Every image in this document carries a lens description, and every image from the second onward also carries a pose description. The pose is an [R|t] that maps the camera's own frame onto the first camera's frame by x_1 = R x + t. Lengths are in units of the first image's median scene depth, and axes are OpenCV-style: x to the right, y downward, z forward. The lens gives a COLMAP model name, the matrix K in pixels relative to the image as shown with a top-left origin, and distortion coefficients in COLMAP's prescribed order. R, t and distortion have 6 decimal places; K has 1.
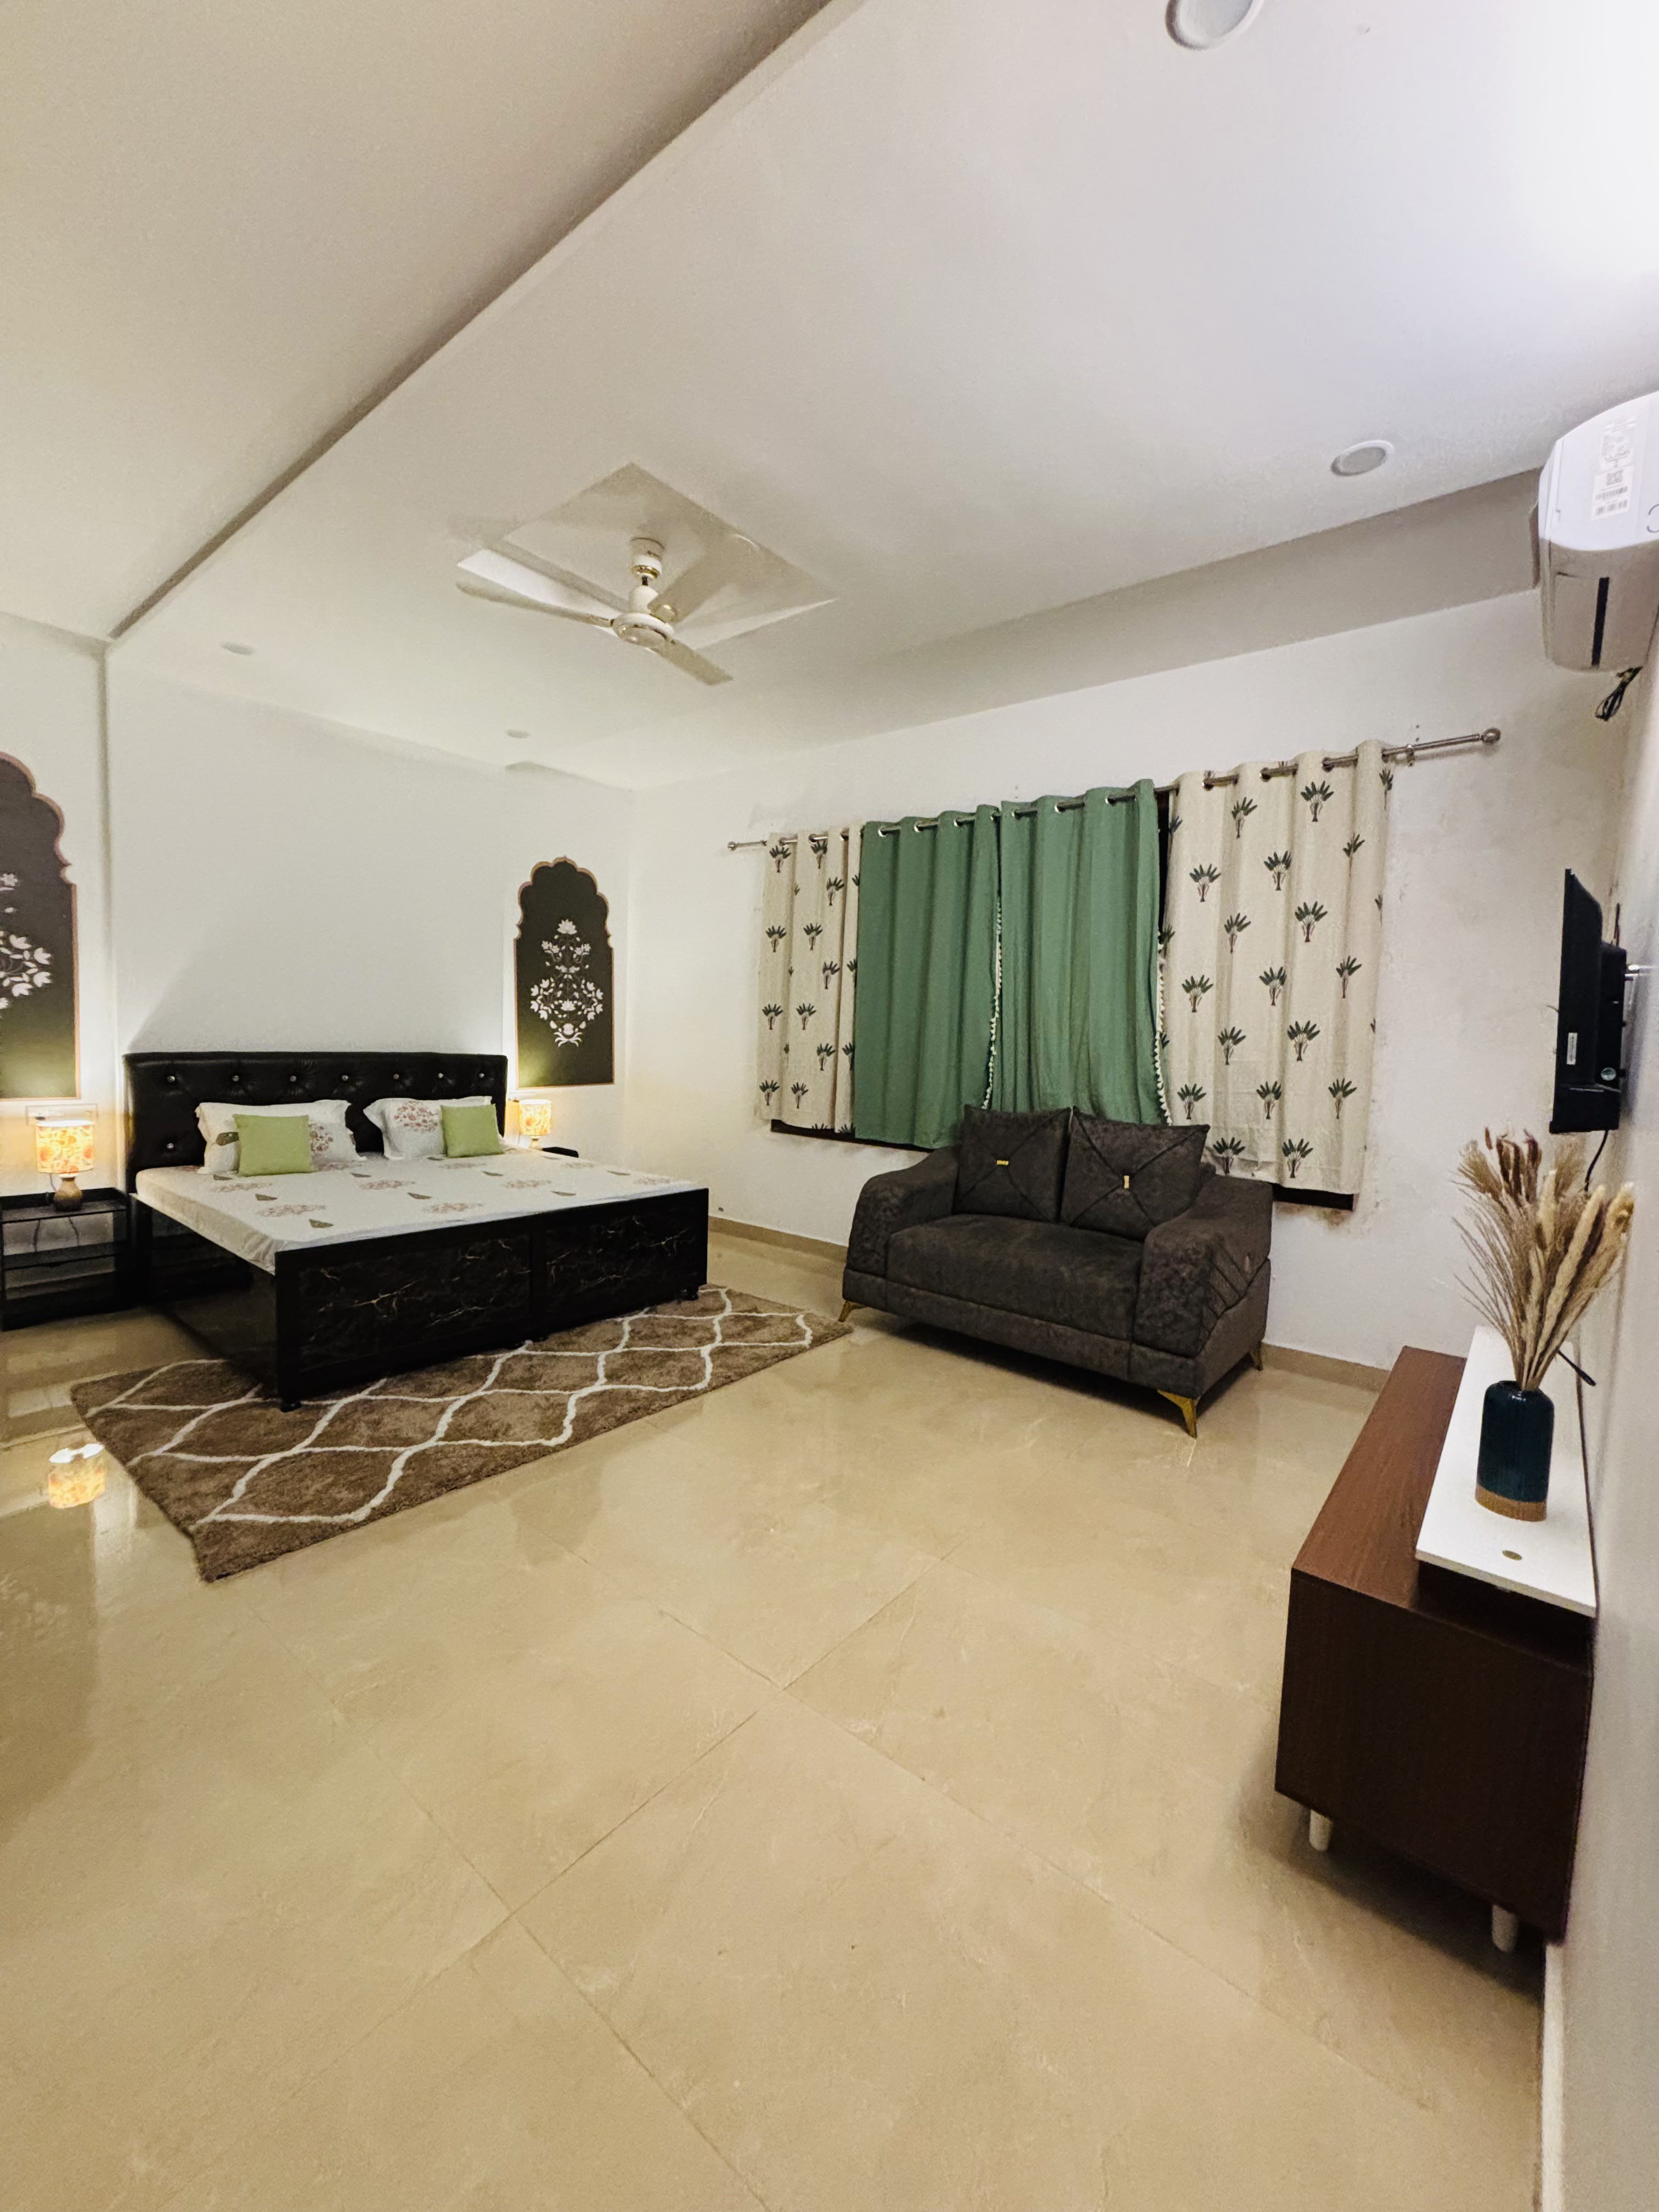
lens RADIAL K [[891.5, 0, 832.3], [0, 891.5, 1098.9], [0, 0, 1]] dist [-0.008215, 0.003442]
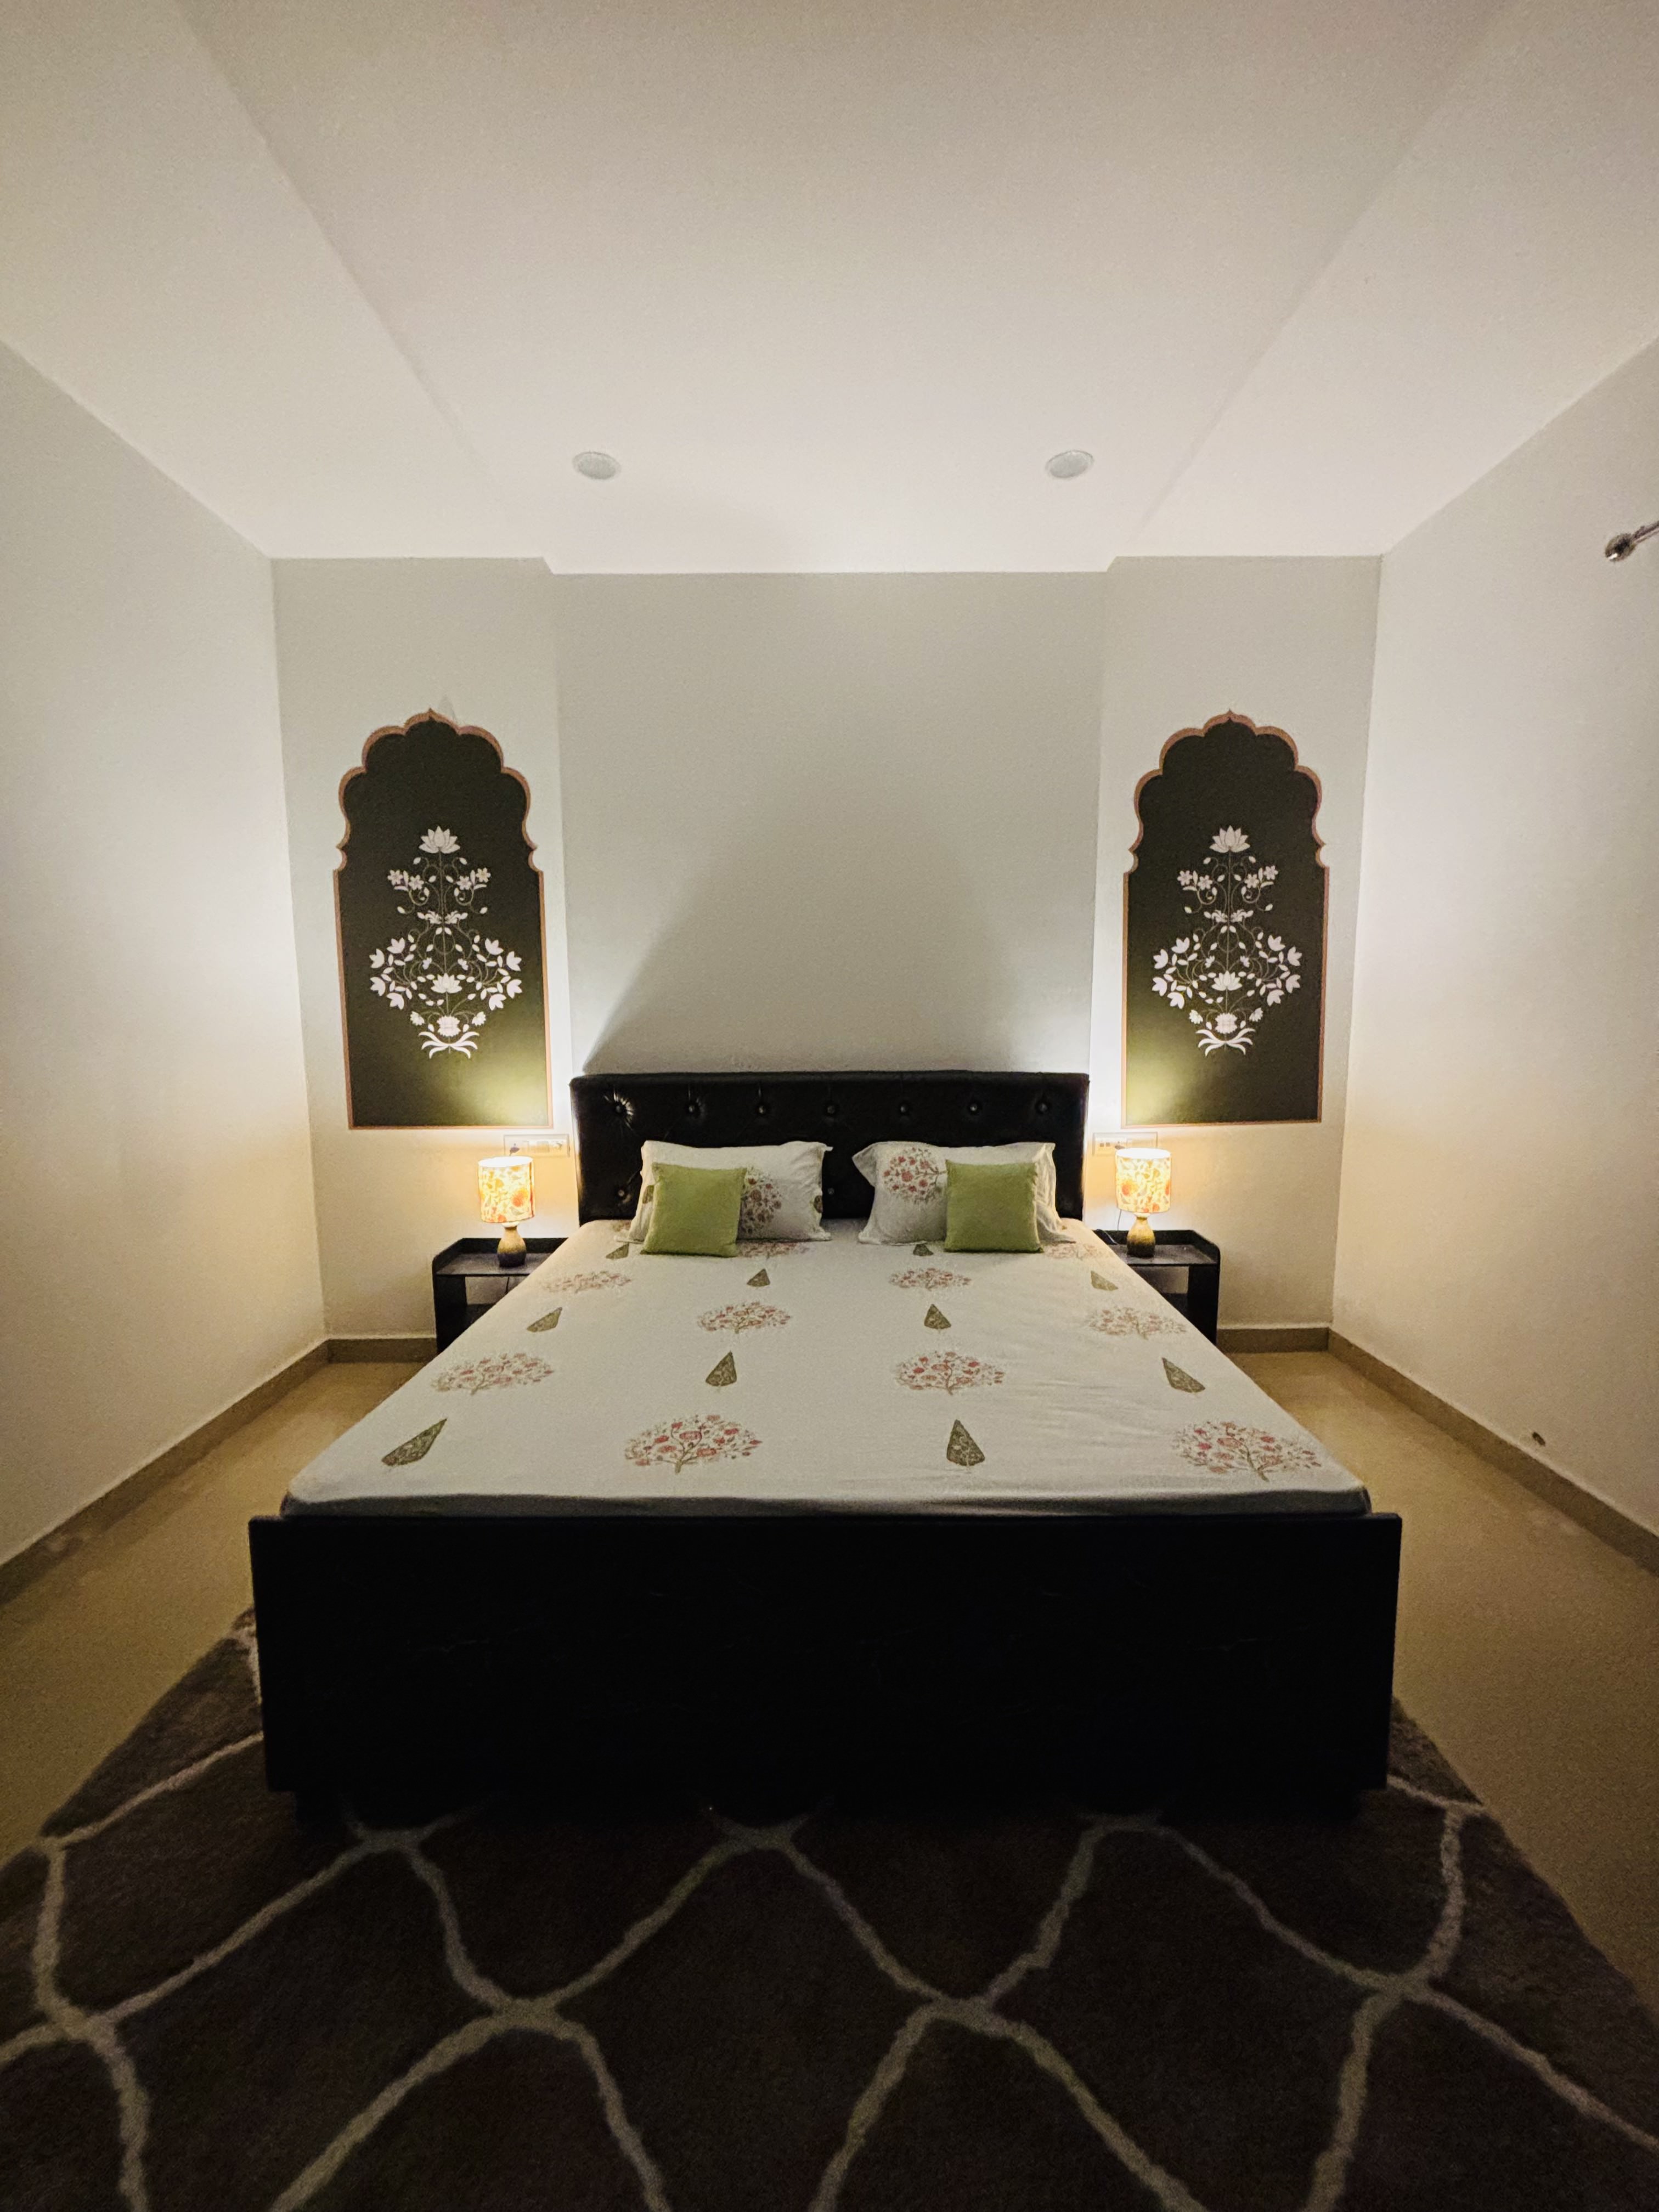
lens RADIAL K [[891.5, 0, 820.0], [0, 891.5, 1105.5], [0, 0, 1]] dist [-0.008215, 0.003442]
pose [[0.634984, 0.053468, -0.770673, -0.023064], [-0.027164, 0.998530, 0.046896, -0.047540], [0.772048, -0.008844, 0.635503, 0.460452]]
